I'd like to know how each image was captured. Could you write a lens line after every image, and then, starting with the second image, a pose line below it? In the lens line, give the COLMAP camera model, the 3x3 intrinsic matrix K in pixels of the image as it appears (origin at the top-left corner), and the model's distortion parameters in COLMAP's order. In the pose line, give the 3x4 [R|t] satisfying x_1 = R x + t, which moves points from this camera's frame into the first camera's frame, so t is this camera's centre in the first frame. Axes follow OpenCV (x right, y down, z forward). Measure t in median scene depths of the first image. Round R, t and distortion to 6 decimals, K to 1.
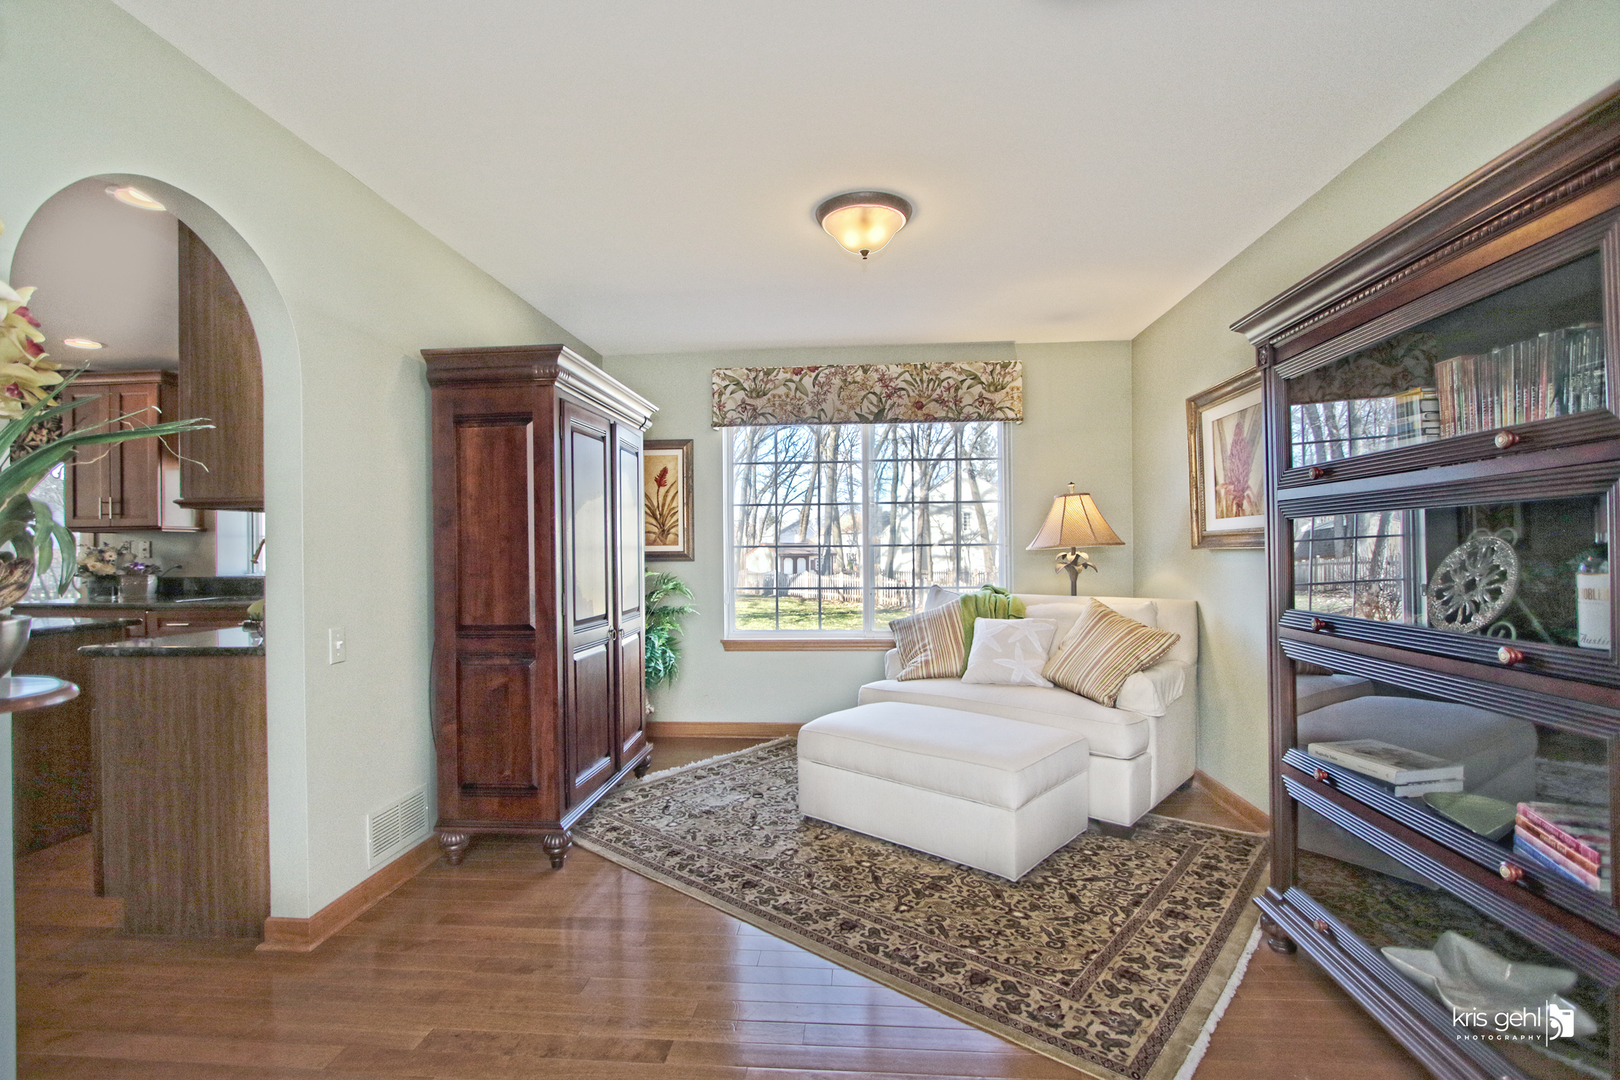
lens RADIAL K [[745.2, 0, 814.2], [0, 745.2, 539.7], [0, 0, 1]] dist [-0.009201, -0.000699]
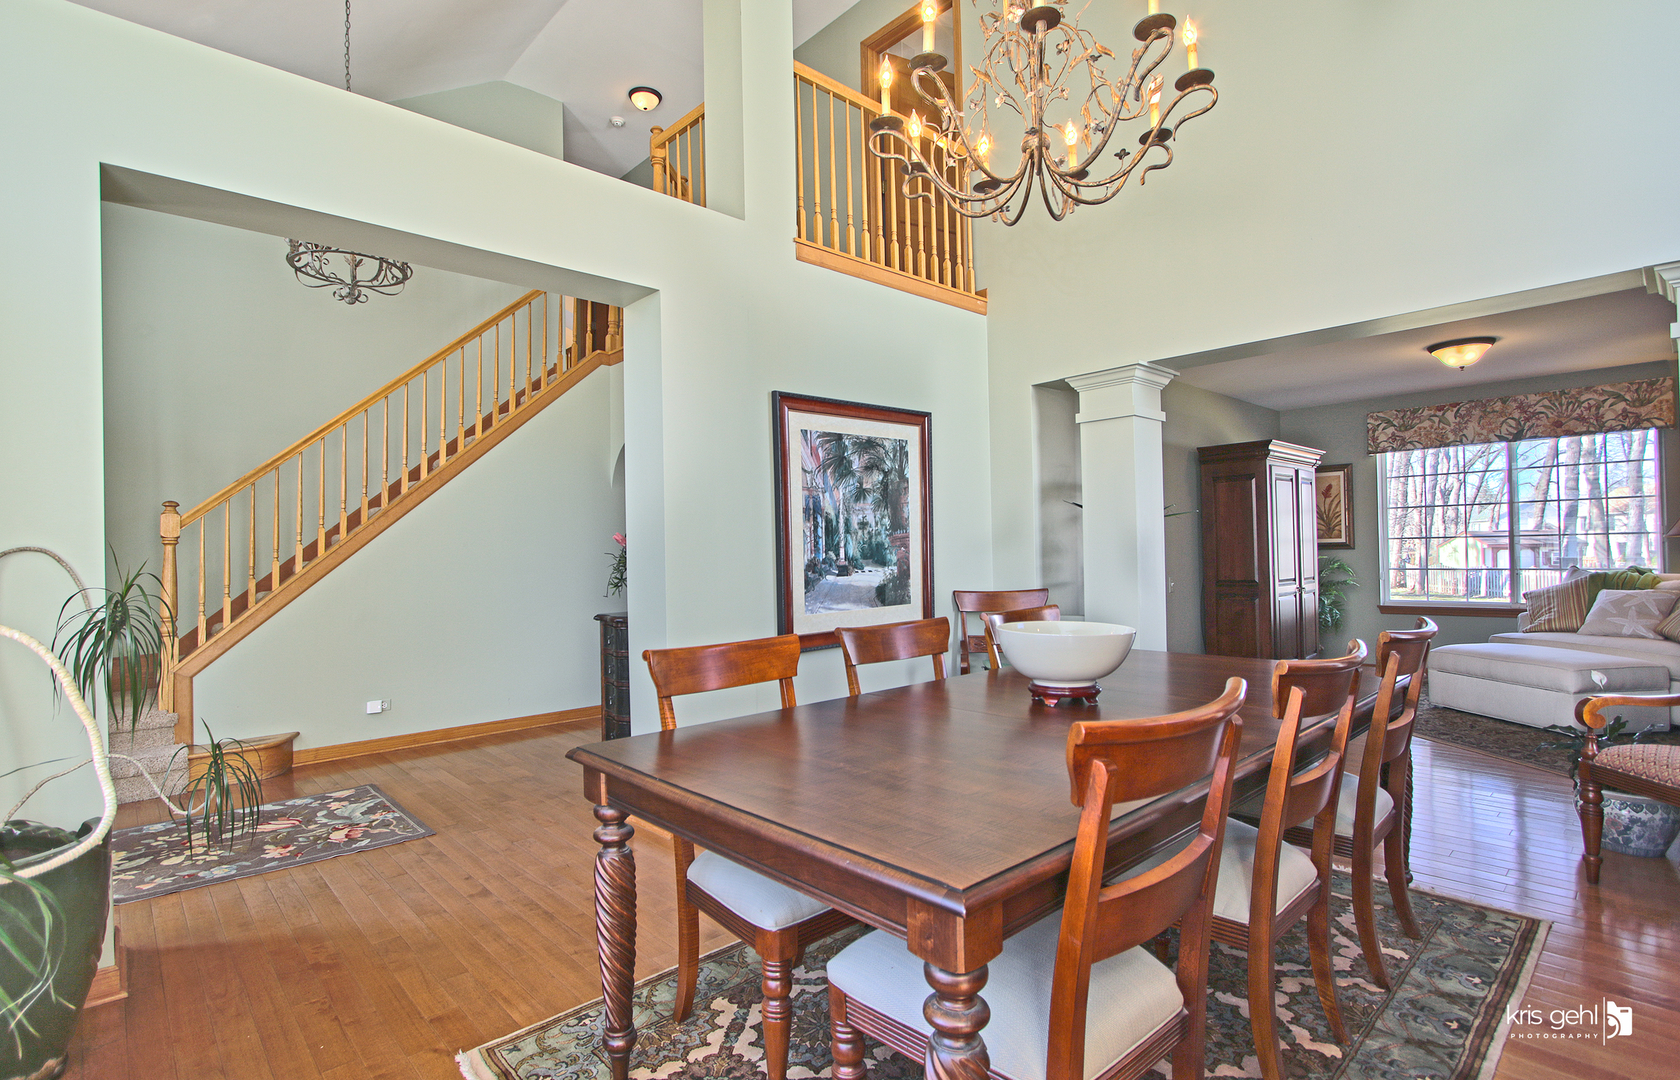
lens RADIAL K [[814.1, 0, 845.9], [0, 814.1, 548.7], [0, 0, 1]] dist [-0.003301, -0.000424]
pose [[0.743237, -0.010800, -0.668941, 0.162249], [0.022942, 0.999693, 0.009351, -0.009581], [0.668634, -0.022296, 0.743257, -0.840257]]
